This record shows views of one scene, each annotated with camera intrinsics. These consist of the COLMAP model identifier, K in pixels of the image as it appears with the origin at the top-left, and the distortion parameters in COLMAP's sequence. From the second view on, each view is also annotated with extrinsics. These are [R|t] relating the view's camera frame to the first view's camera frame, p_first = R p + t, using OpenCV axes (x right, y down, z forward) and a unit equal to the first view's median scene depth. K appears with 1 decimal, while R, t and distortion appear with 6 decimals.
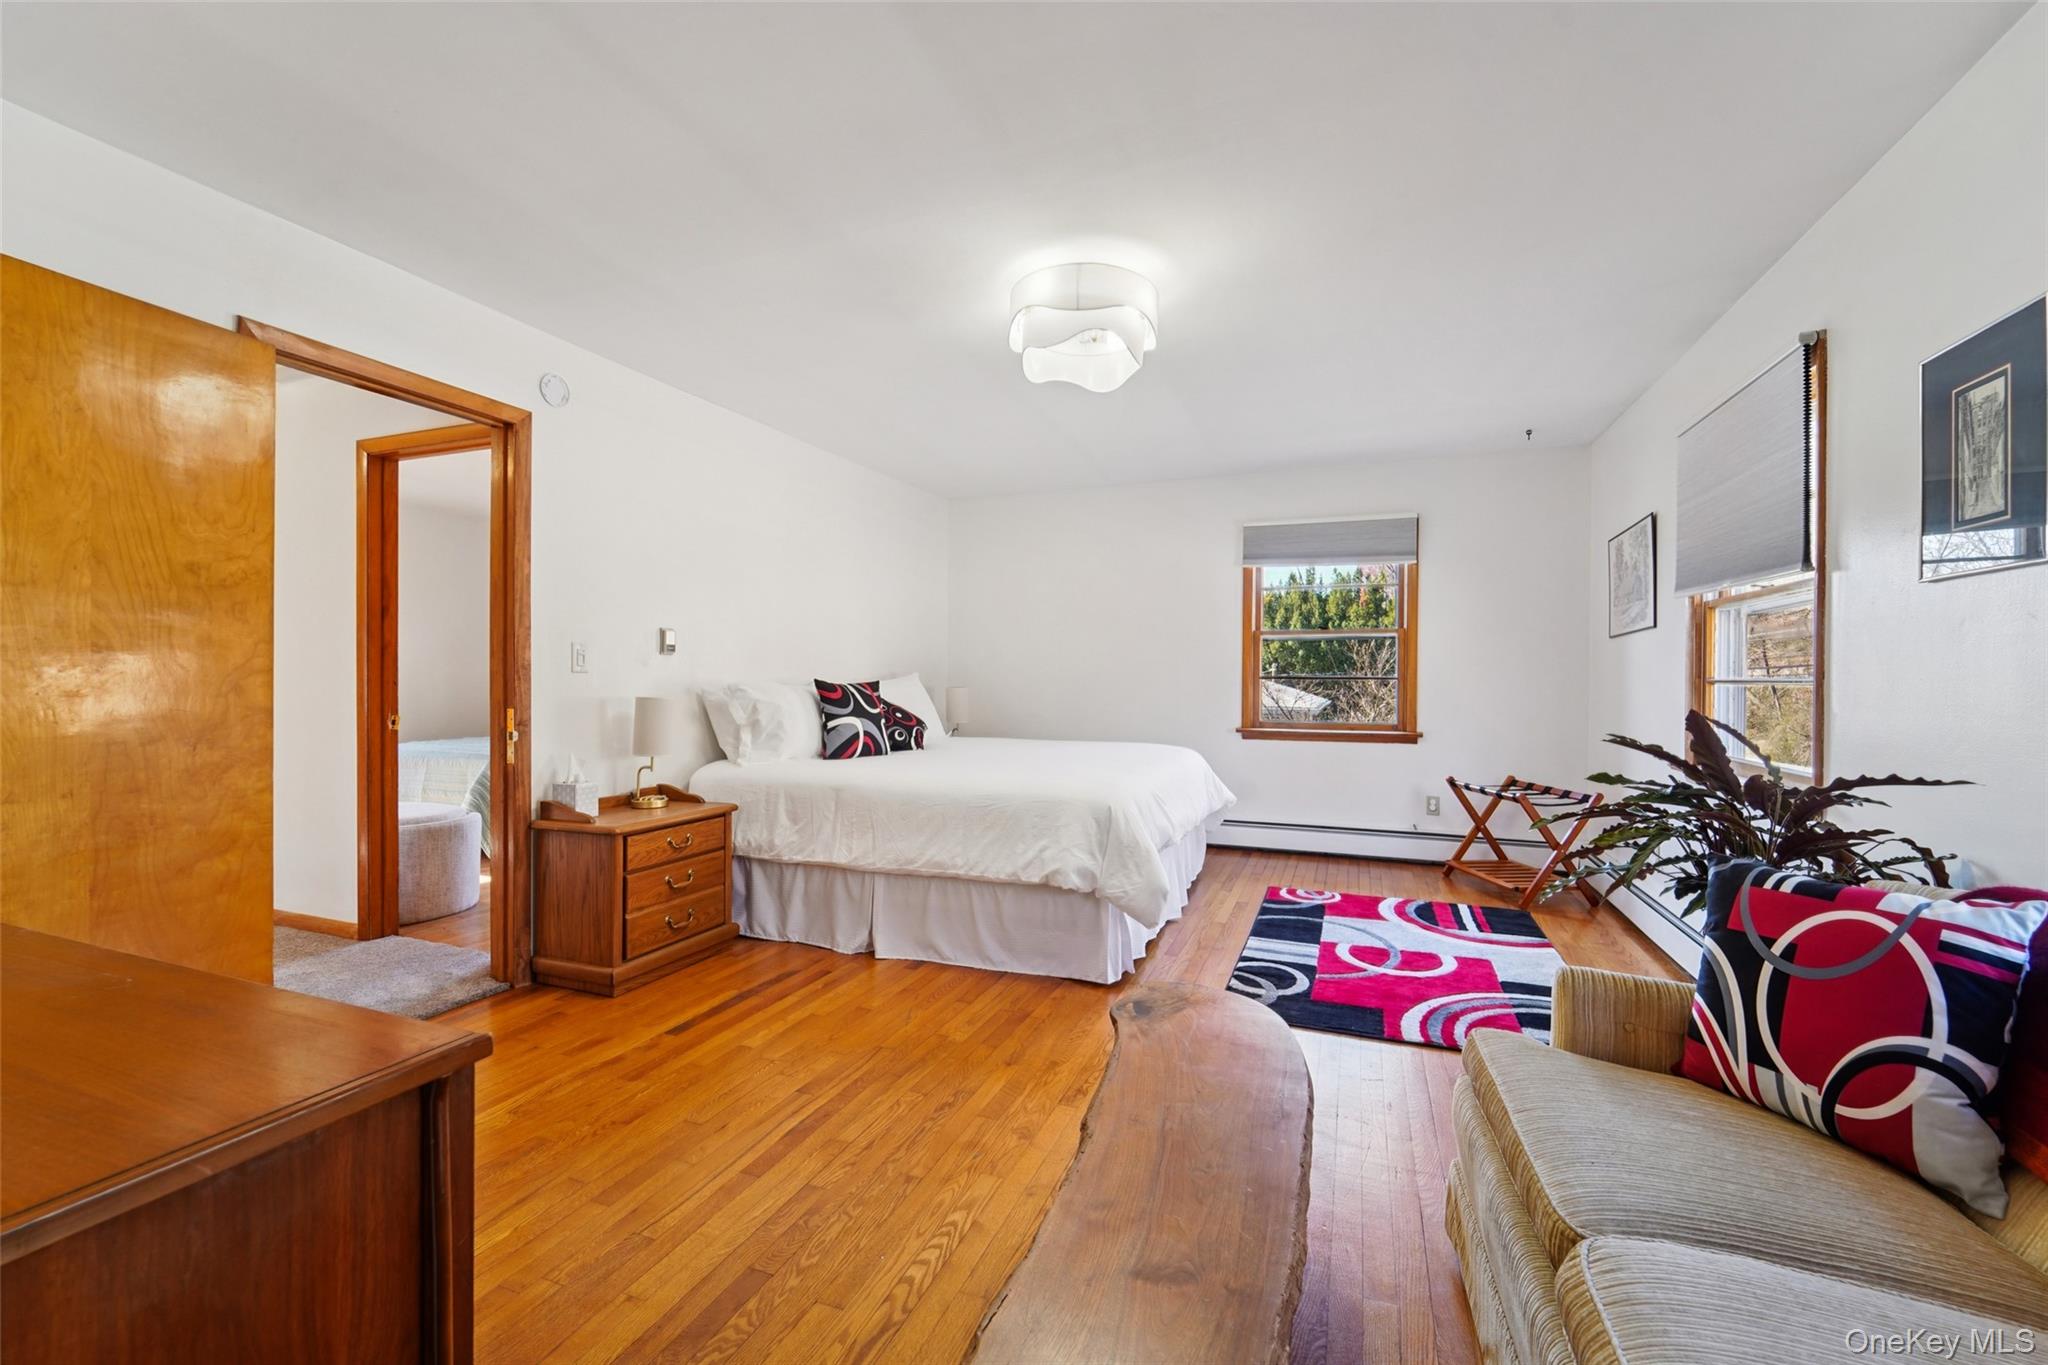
lens RADIAL K [[843.7, 0, 1015.6], [0, 843.7, 681.8], [0, 0, 1]] dist [0.006513, 0.000007]
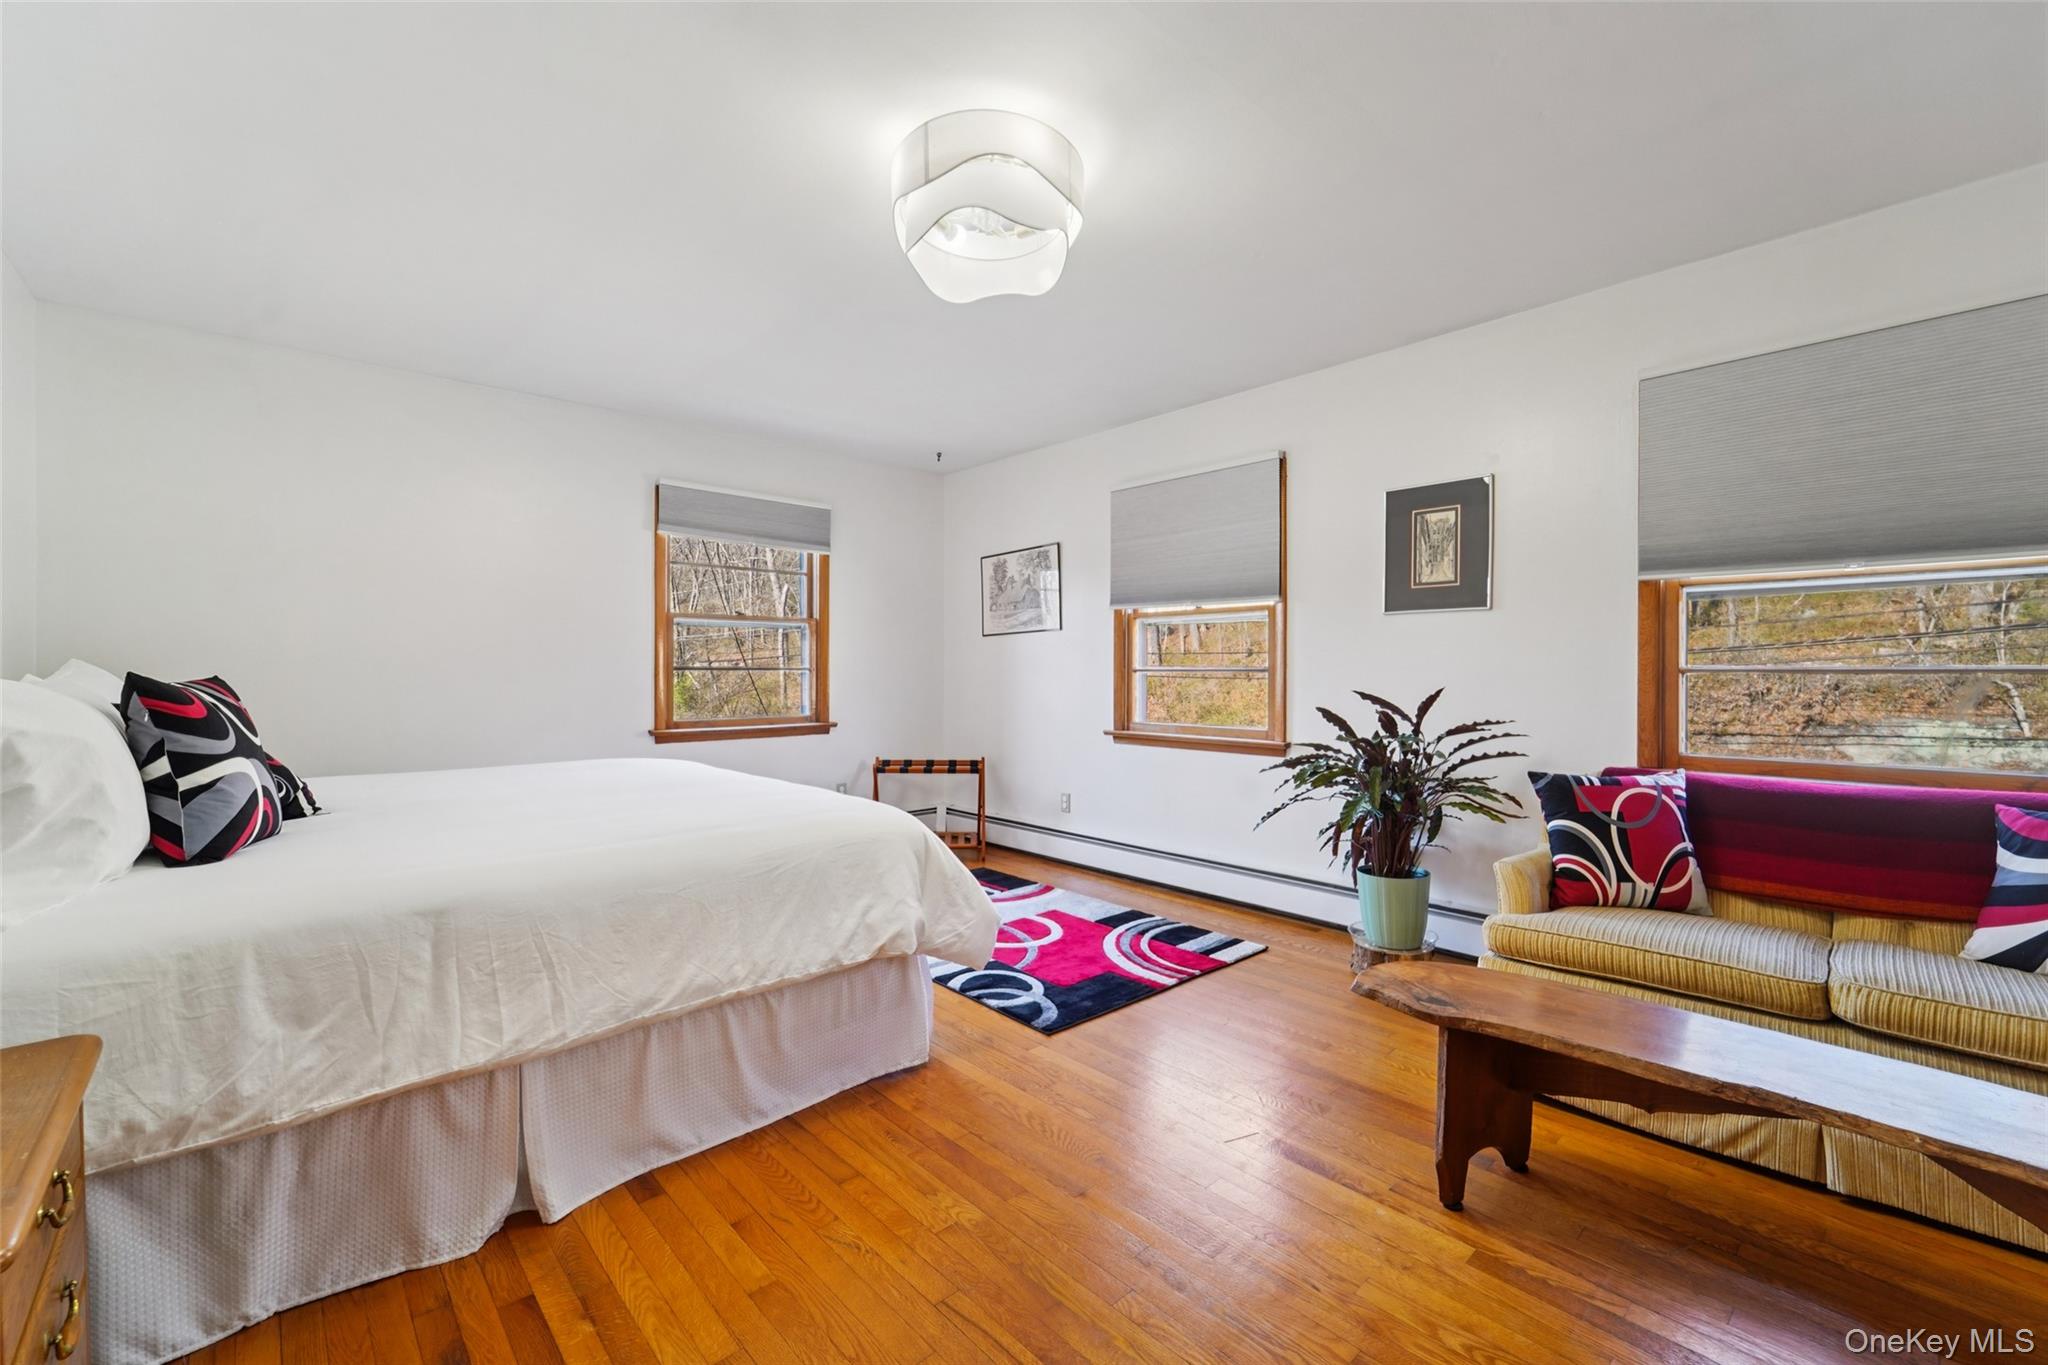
lens RADIAL K [[843.7, 0, 1018.5], [0, 843.7, 676.1], [0, 0, 1]] dist [0.006513, 0.000007]
pose [[0.436439, -0.008749, 0.899691, -0.511504], [0.006095, 0.999959, 0.006768, -0.001917], [-0.899713, 0.002530, 0.436474, 0.541066]]
